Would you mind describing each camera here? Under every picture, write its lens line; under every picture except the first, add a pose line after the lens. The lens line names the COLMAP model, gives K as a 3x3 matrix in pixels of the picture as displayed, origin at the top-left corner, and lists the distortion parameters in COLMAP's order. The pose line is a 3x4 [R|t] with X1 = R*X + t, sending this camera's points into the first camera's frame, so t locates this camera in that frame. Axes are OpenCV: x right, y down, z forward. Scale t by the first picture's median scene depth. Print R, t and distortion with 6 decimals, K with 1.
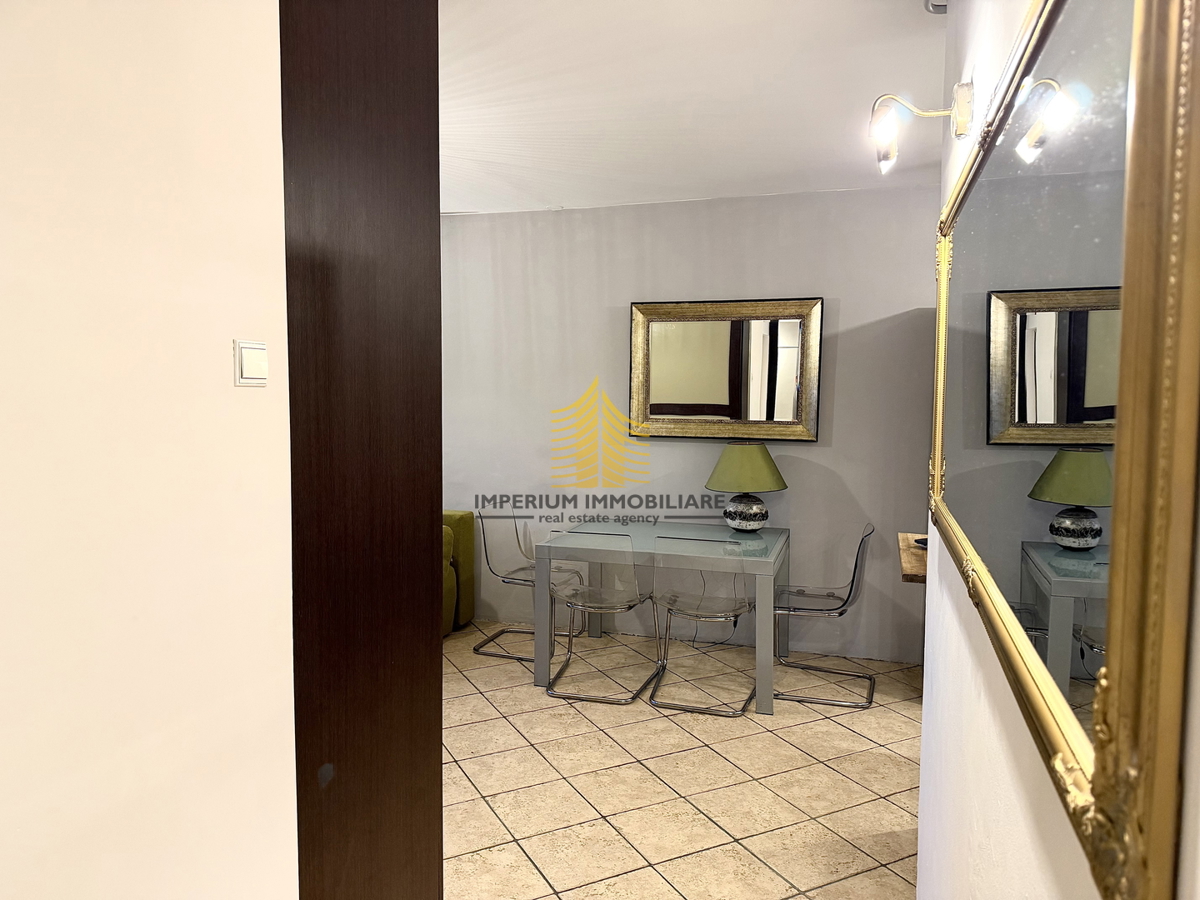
lens RADIAL K [[841.2, 0, 599.1], [0, 841.2, 448.1], [0, 0, 1]] dist [0.012421, 0.000756]
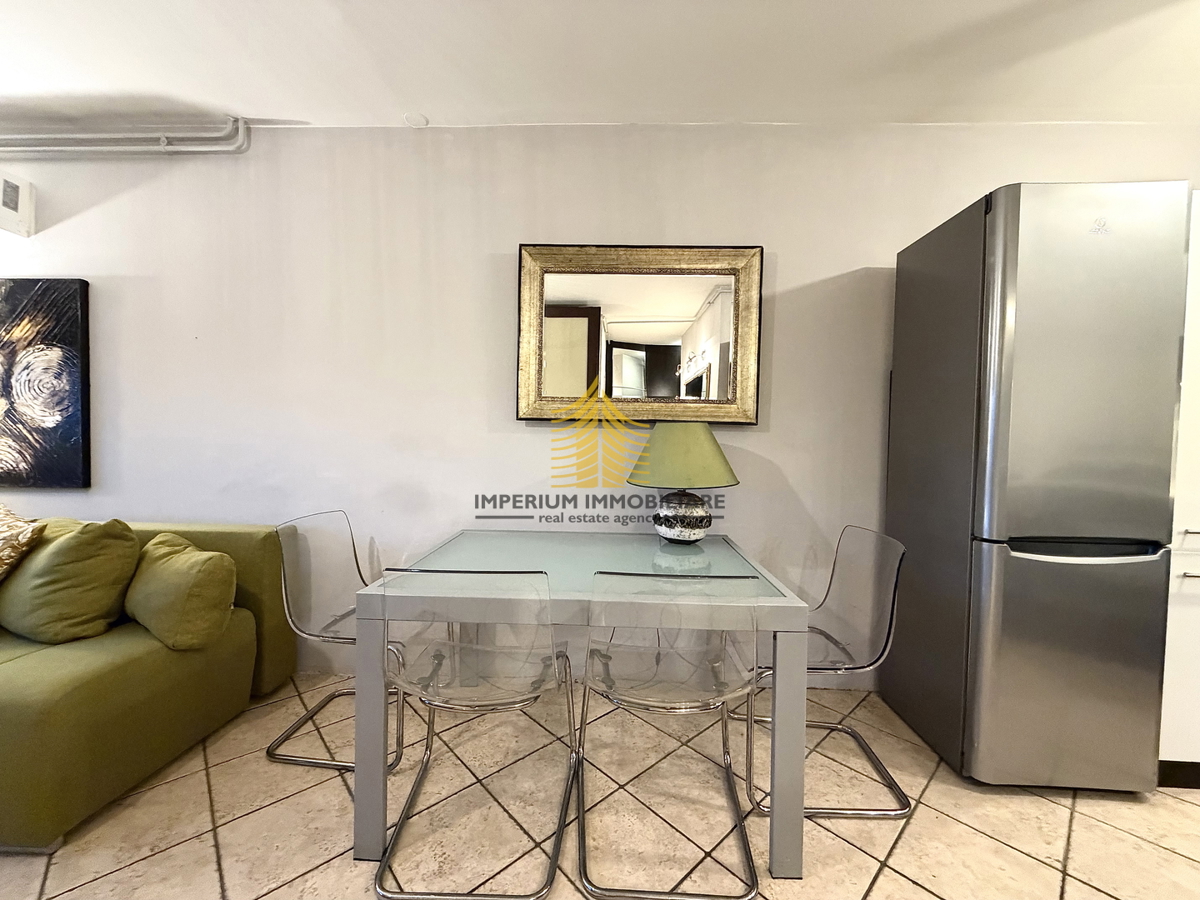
lens RADIAL K [[477.5, 0, 596.4], [0, 477.5, 449.4], [0, 0, 1]] dist [0.000505, 0.000393]
pose [[0.963706, 0.004009, 0.266936, -0.010777], [0.009153, 0.998803, -0.048045, 0.036837], [-0.266809, 0.048745, 0.962516, 0.607005]]
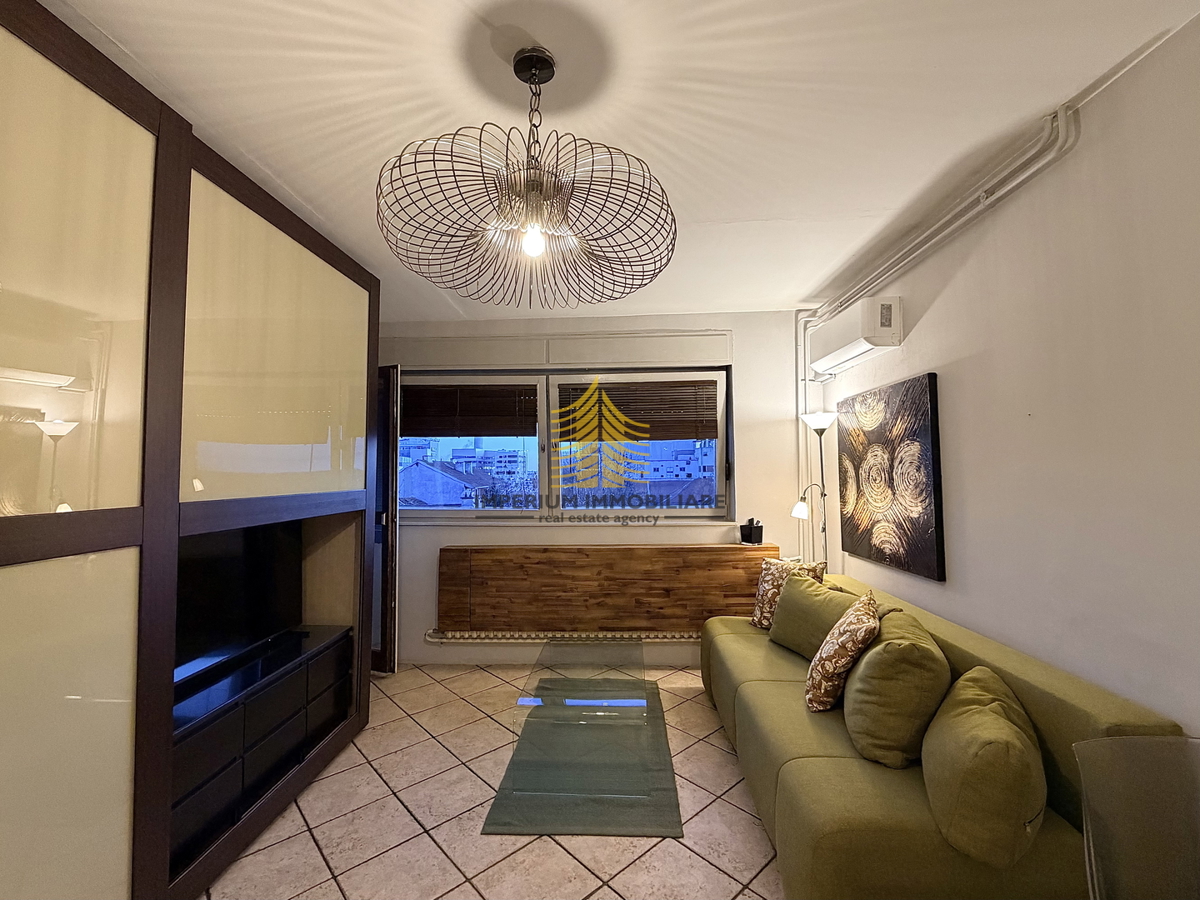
lens RADIAL K [[511.7, 0, 595.2], [0, 511.7, 446.5], [0, 0, 1]] dist [0.001561, 0.000281]
pose [[0.259028, -0.054950, -0.964306, 0.030111], [-0.057307, 0.995747, -0.072135, -0.032711], [0.964168, 0.073946, 0.254777, 0.749102]]
